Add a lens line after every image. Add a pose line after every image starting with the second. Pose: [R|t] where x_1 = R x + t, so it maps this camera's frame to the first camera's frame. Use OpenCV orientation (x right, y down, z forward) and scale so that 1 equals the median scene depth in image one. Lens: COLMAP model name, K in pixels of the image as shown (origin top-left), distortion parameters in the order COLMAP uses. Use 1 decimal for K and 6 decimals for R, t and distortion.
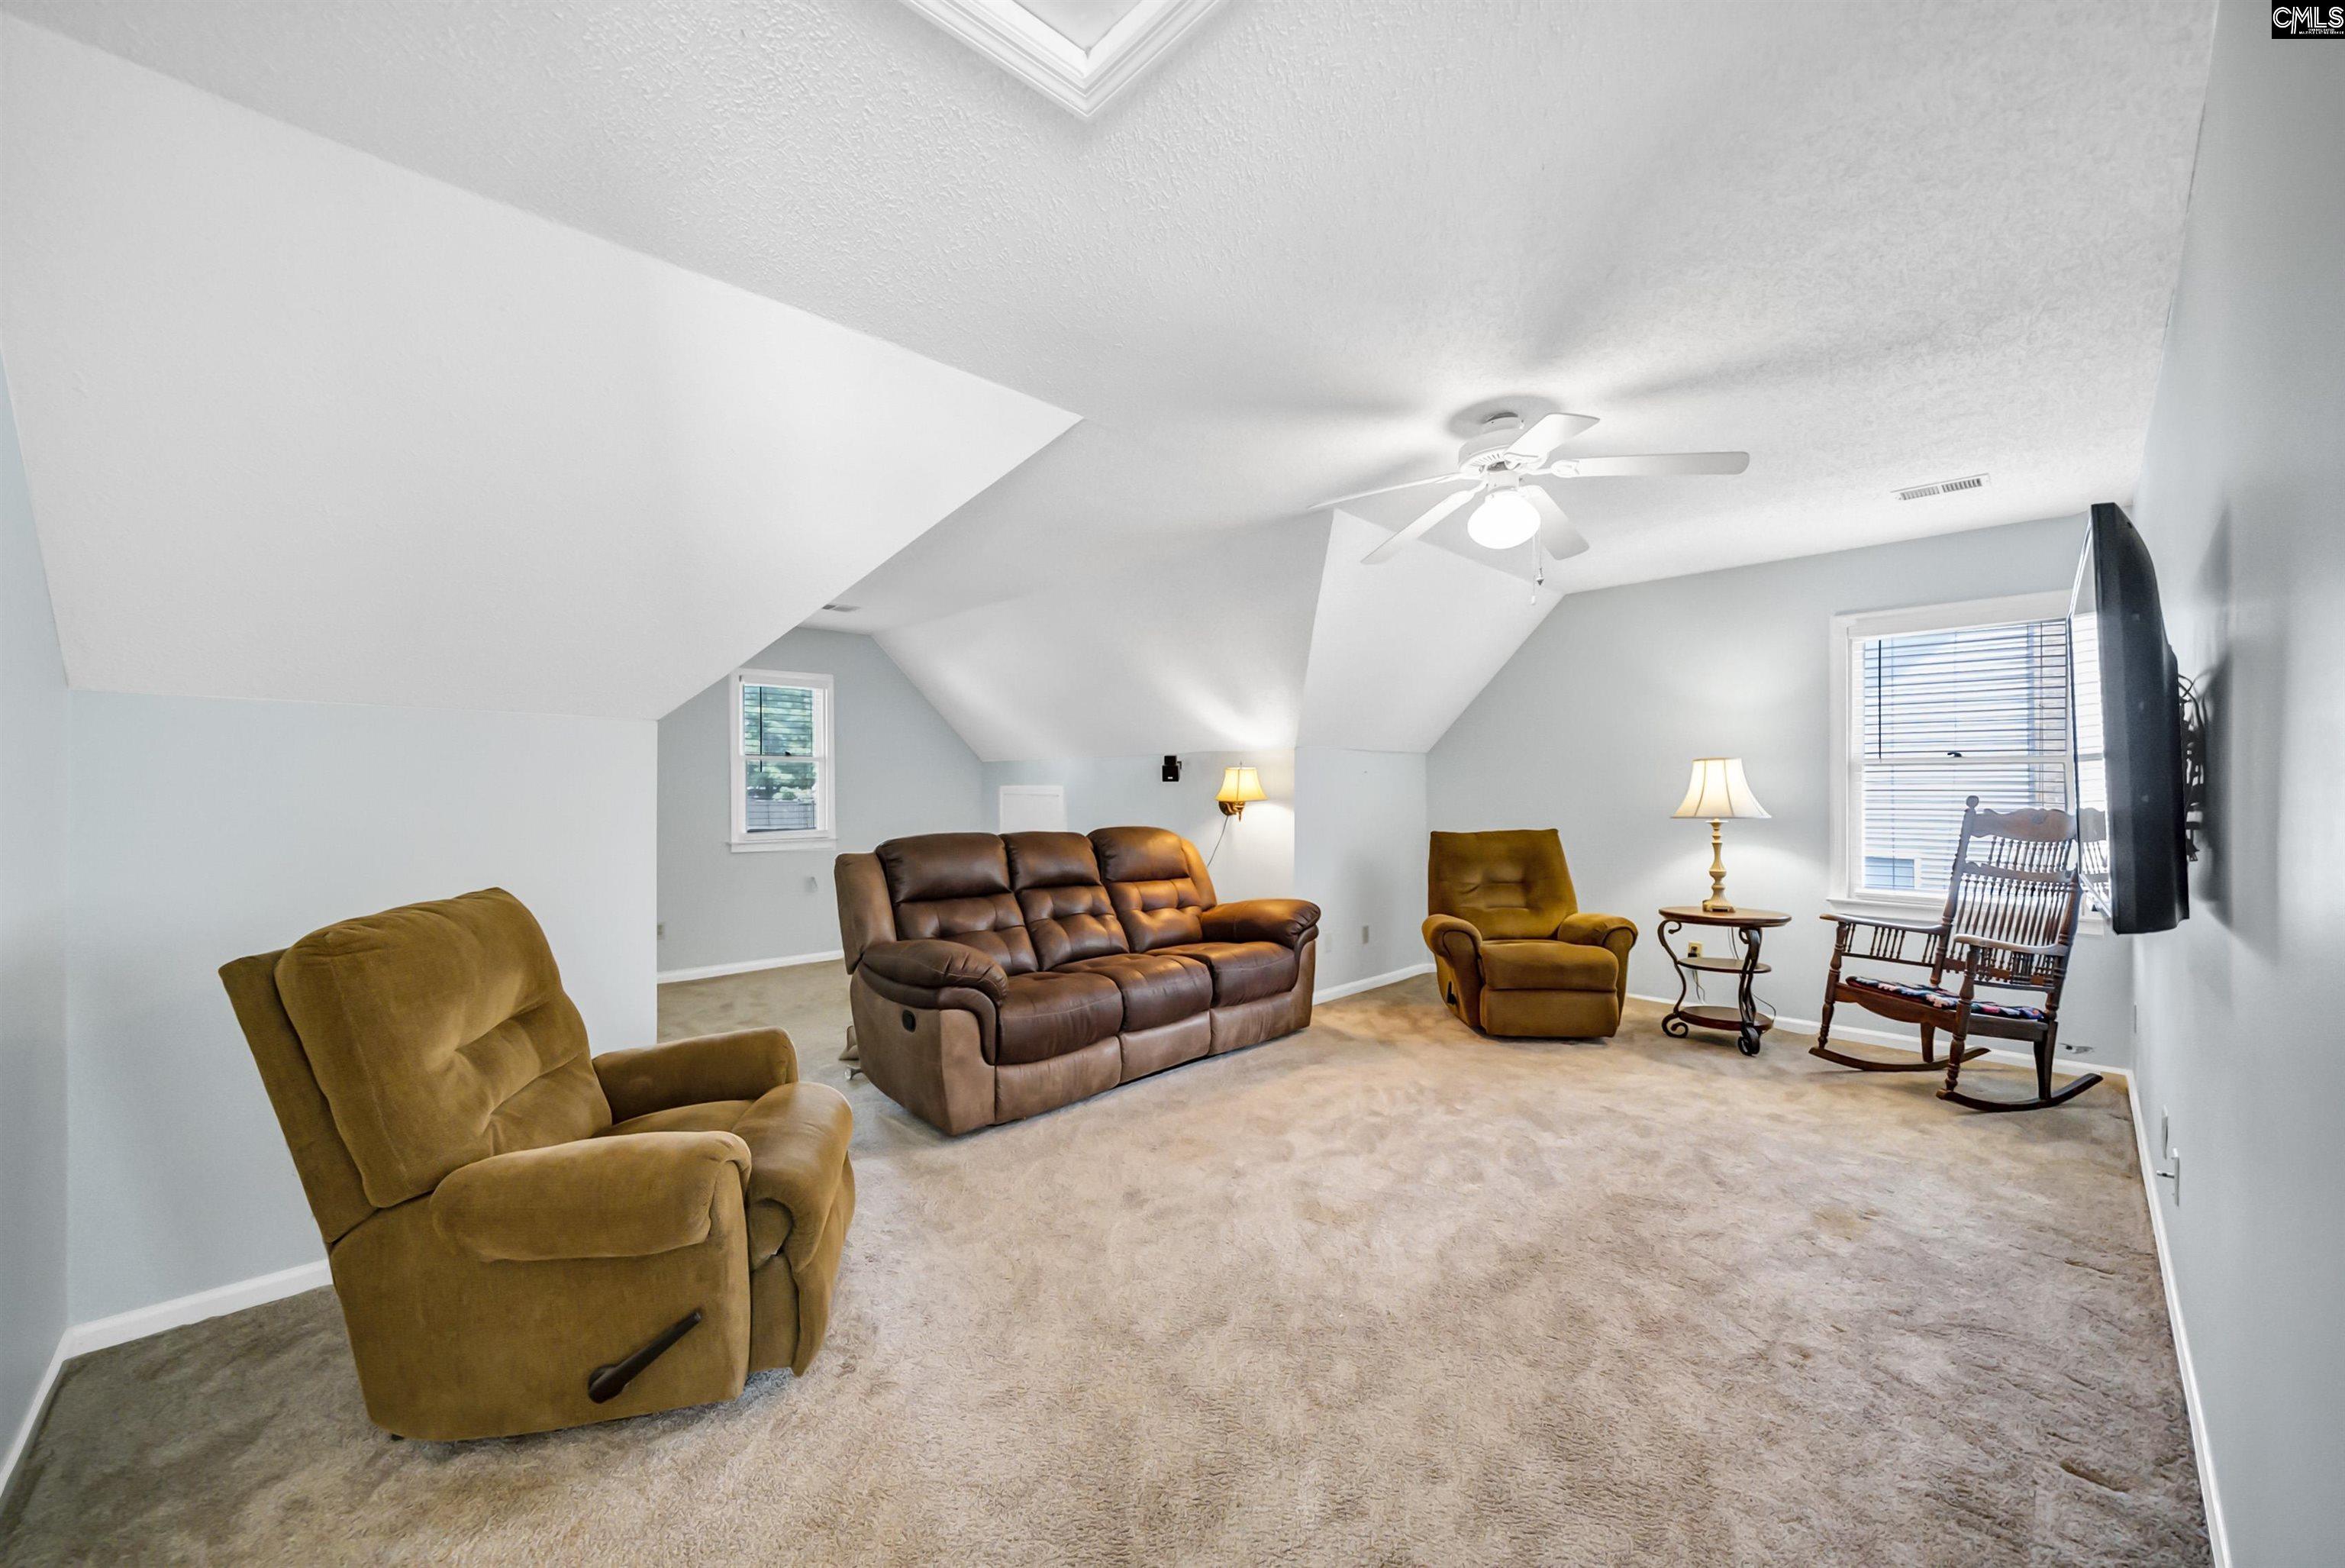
lens RADIAL K [[873.1, 0, 1155.1], [0, 873.1, 778.3], [0, 0, 1]] dist [-0.000898, -0.000005]
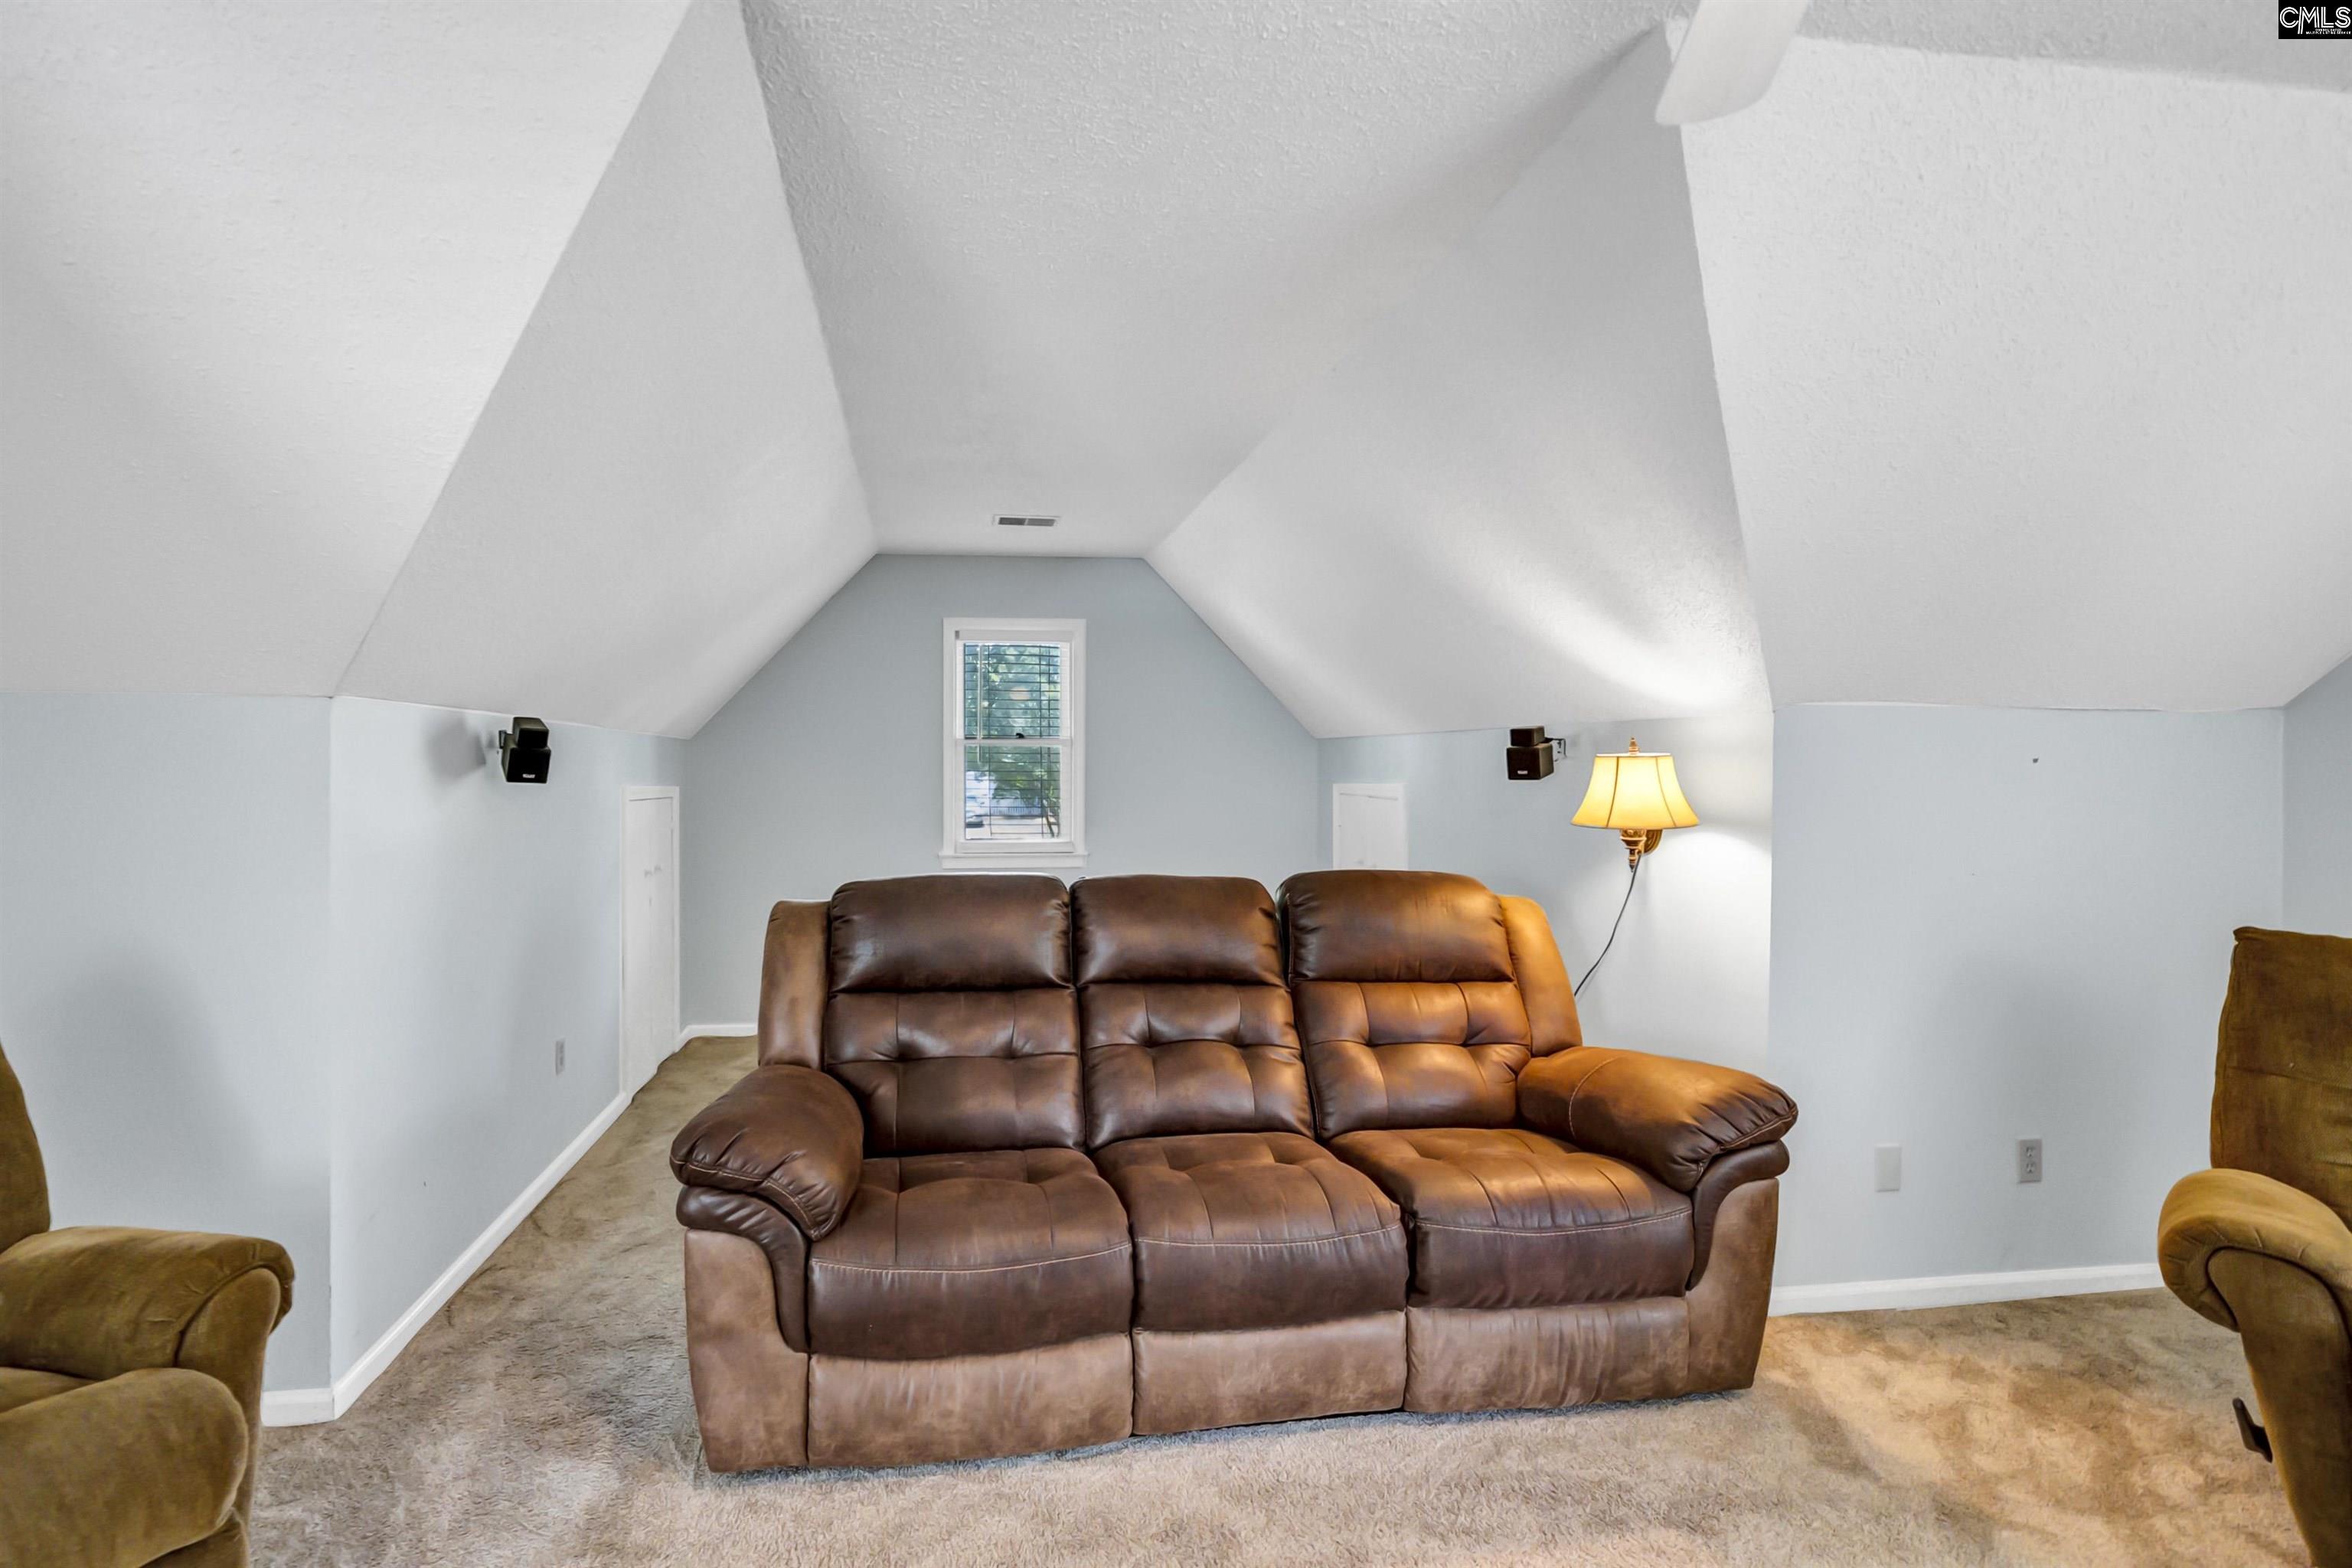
lens RADIAL K [[1082.5, 0, 1177.8], [0, 1082.5, 779.7], [0, 0, 1]] dist [0.009296, 0.001298]
pose [[0.812049, 0.008900, -0.583521, 0.269941], [0.005037, 0.999740, 0.022258, -0.014414], [0.583567, -0.021014, 0.811793, 0.462494]]
